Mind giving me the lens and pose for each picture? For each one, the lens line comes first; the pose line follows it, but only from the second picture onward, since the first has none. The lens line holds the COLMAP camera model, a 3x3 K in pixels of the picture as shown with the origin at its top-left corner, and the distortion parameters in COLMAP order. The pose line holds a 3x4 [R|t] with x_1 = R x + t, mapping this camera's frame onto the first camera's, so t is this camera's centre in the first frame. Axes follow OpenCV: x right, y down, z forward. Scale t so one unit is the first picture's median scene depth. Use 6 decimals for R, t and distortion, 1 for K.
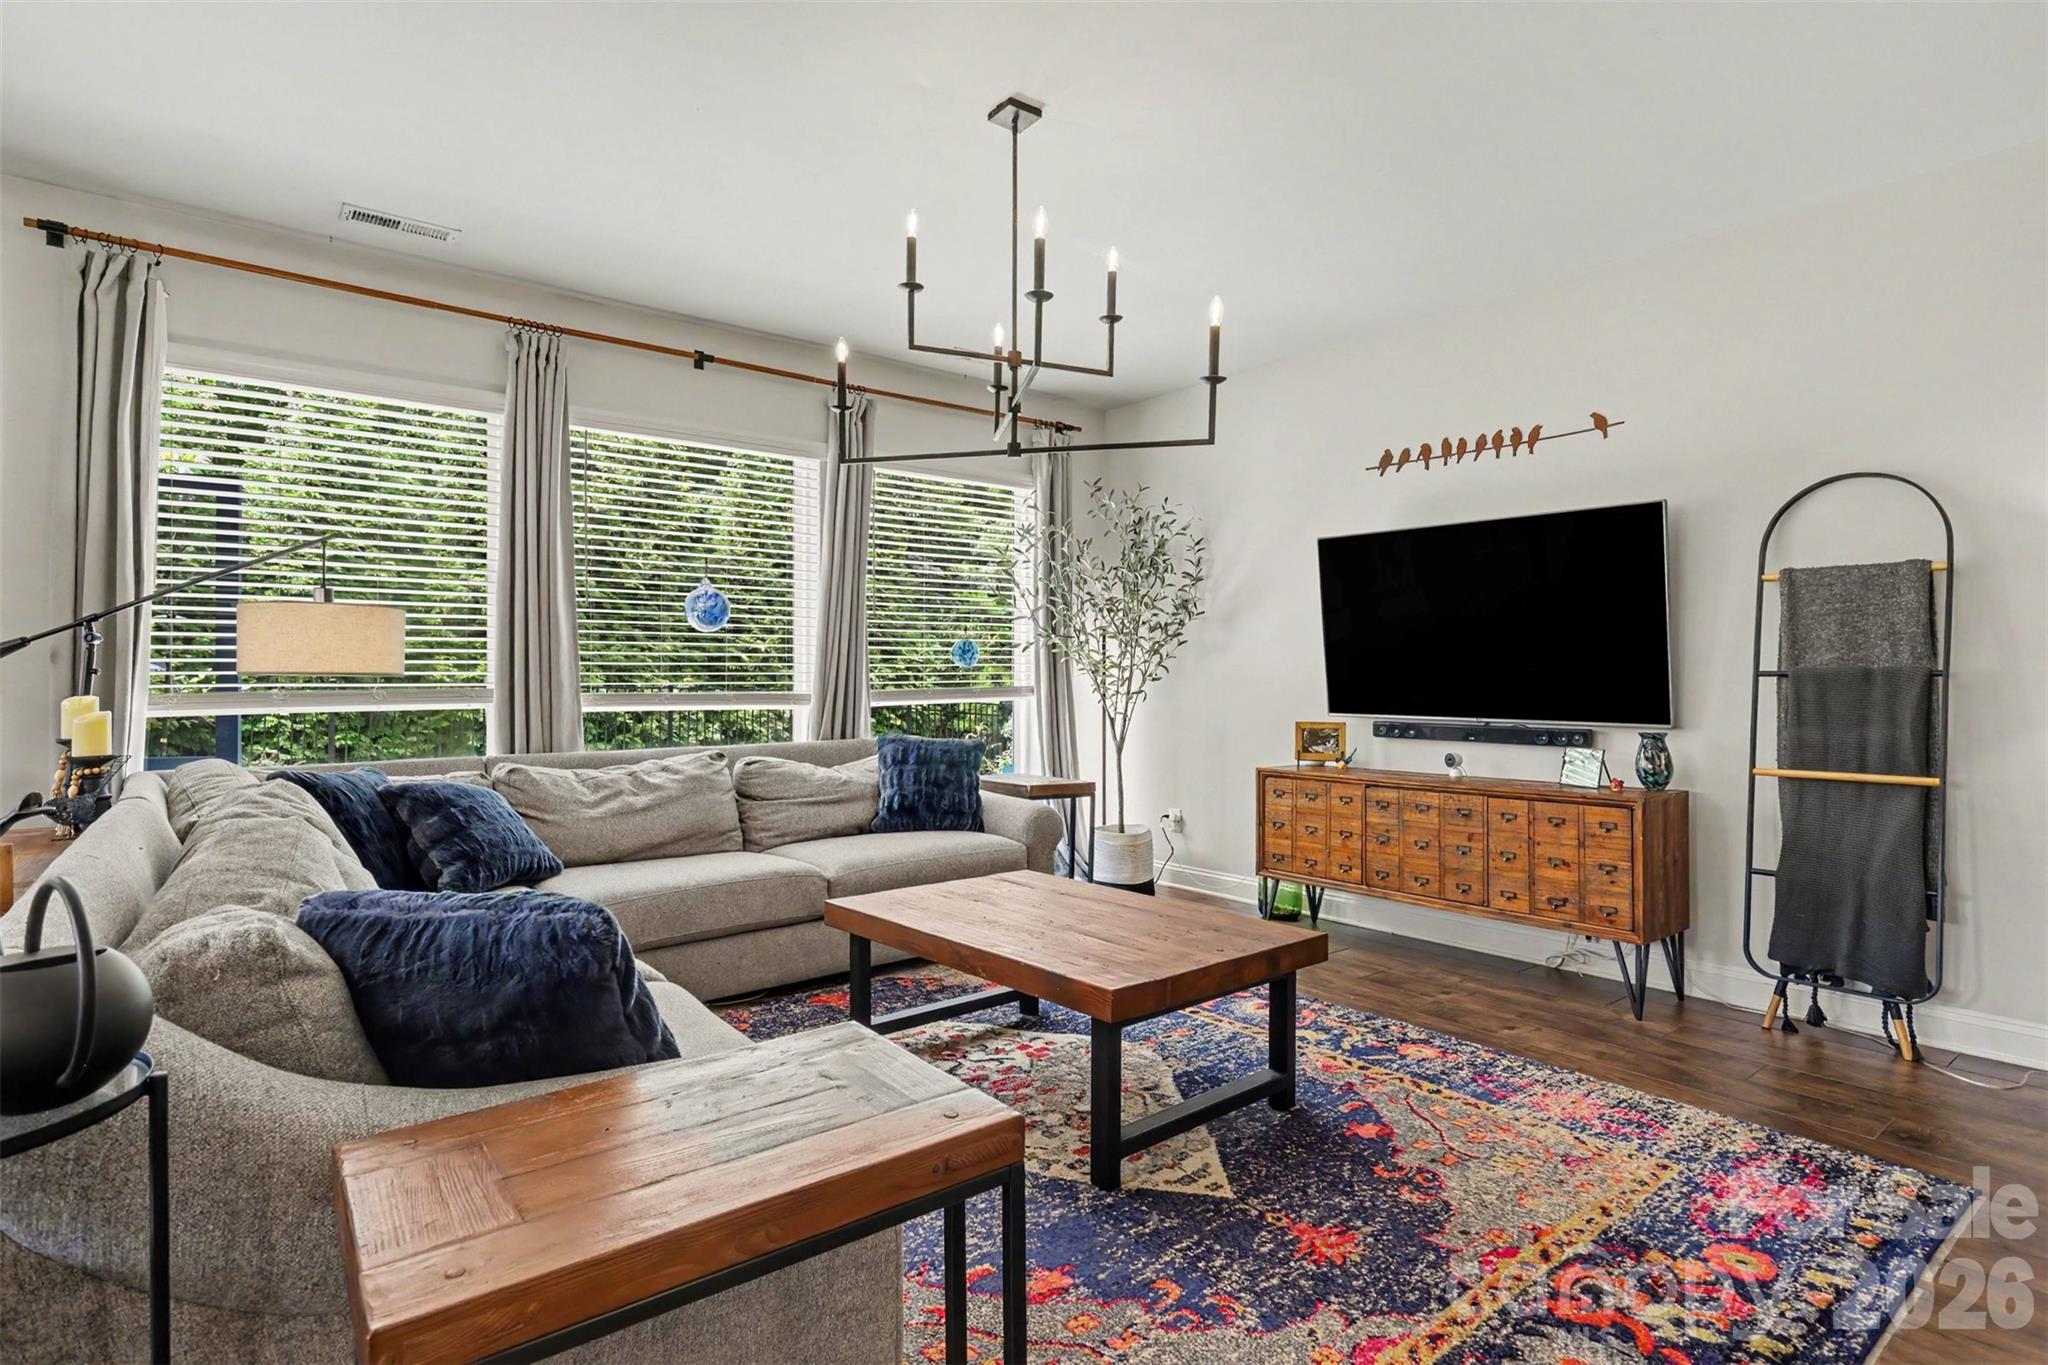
lens RADIAL K [[1036.8, 0, 1024.0], [0, 1036.8, 682.5], [0, 0, 1]] dist [0.003266, 0.000897]
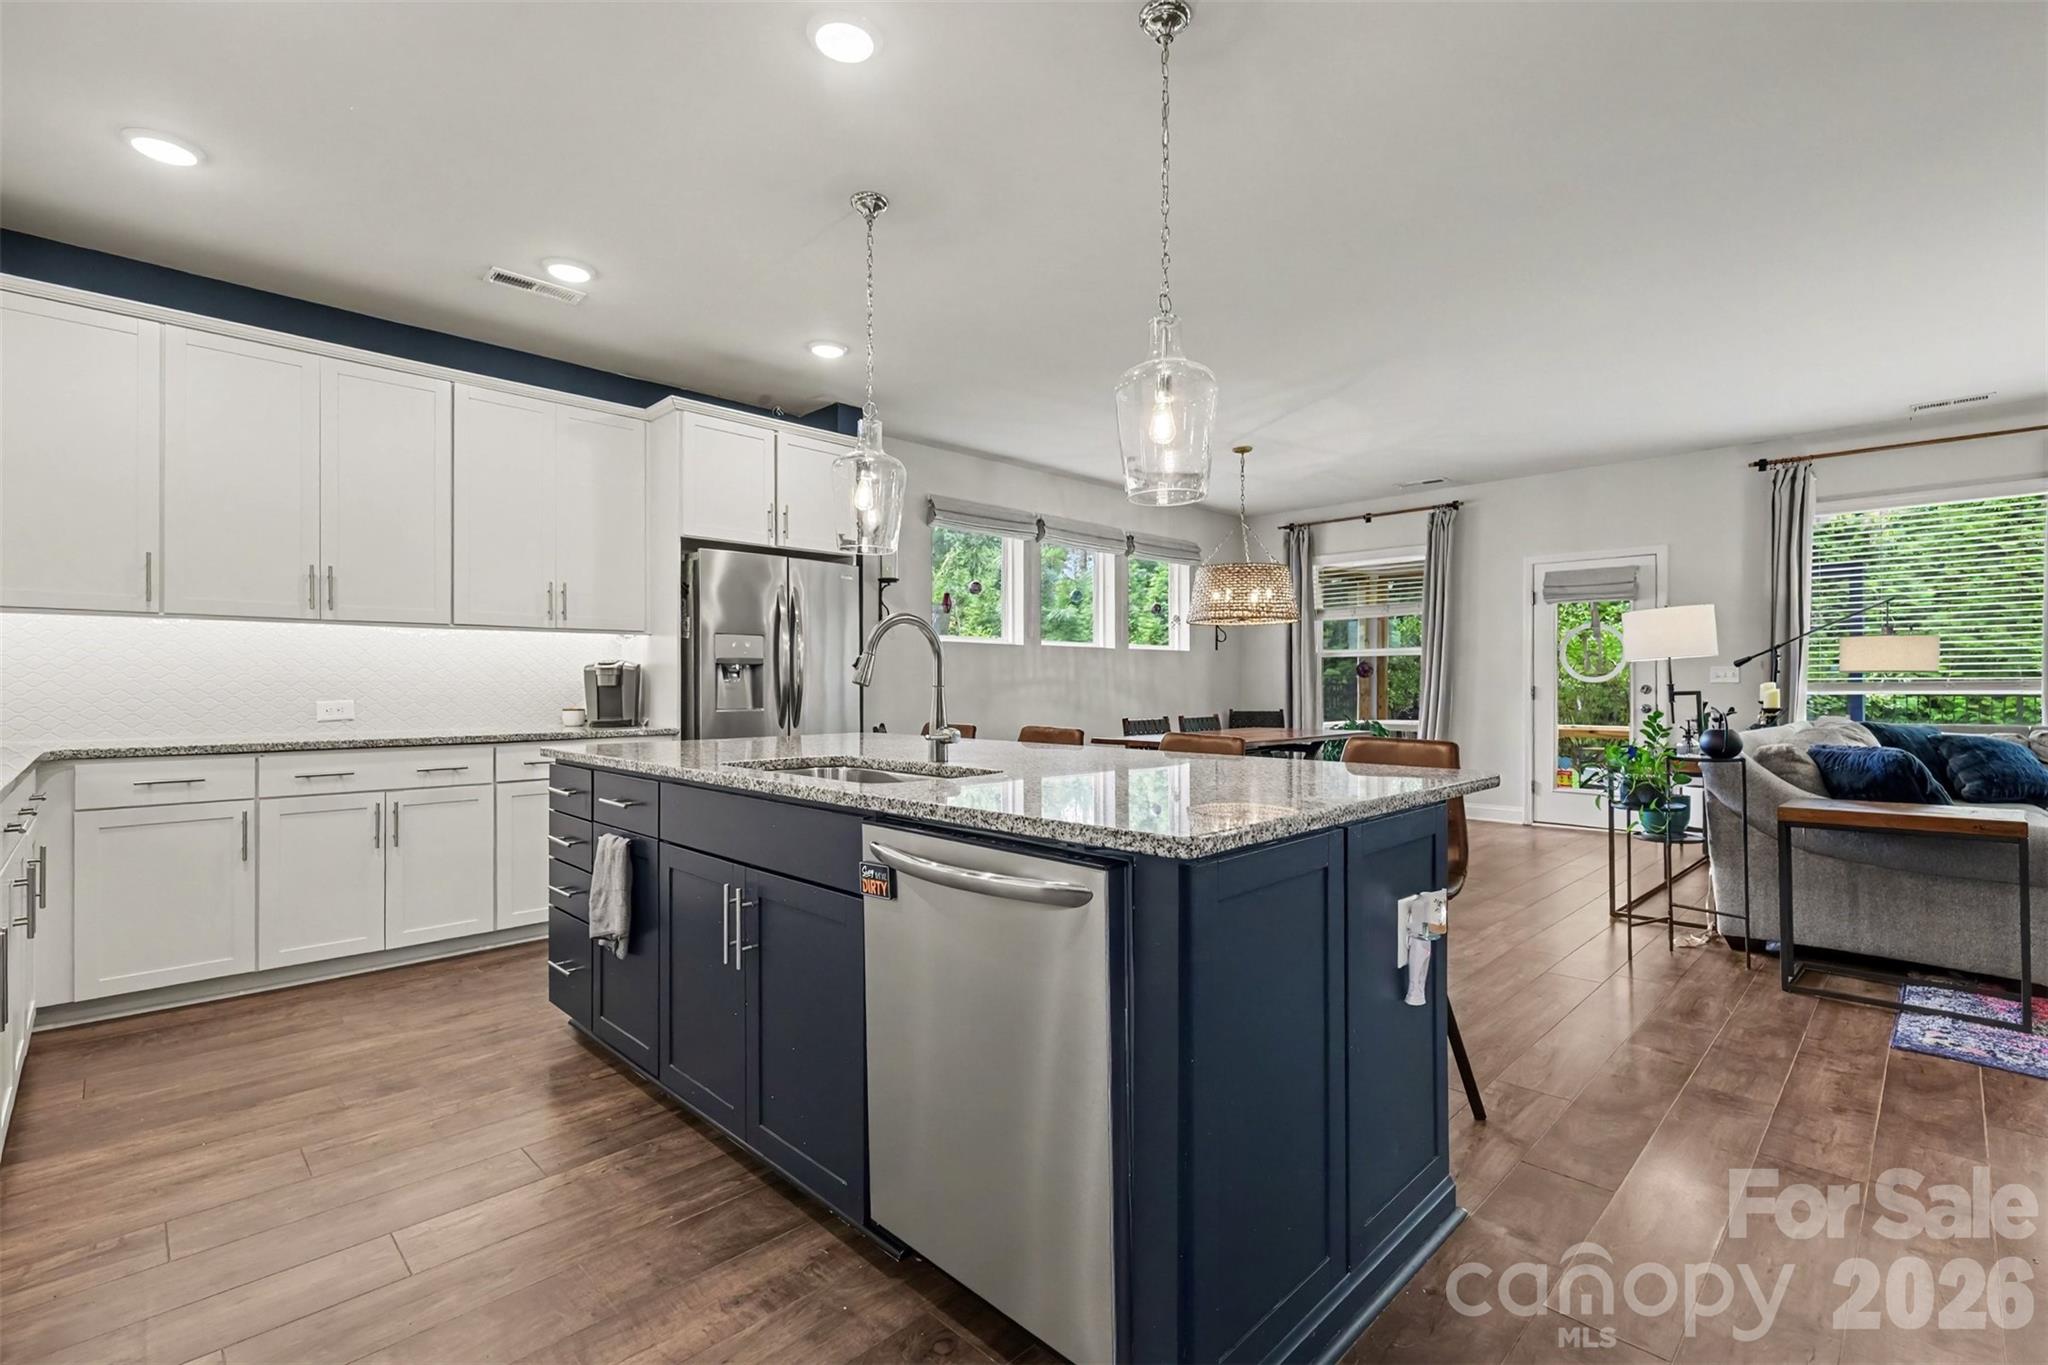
lens RADIAL K [[917.2, 0, 1024.0], [0, 917.2, 682.5], [0, 0, 1]] dist [-0.000297, -0.000093]
pose [[0.110246, 0.000011, -0.993904, 0.750716], [0.003154, 0.999995, 0.000361, 0.005296], [0.993899, -0.003175, 0.110245, -0.693104]]
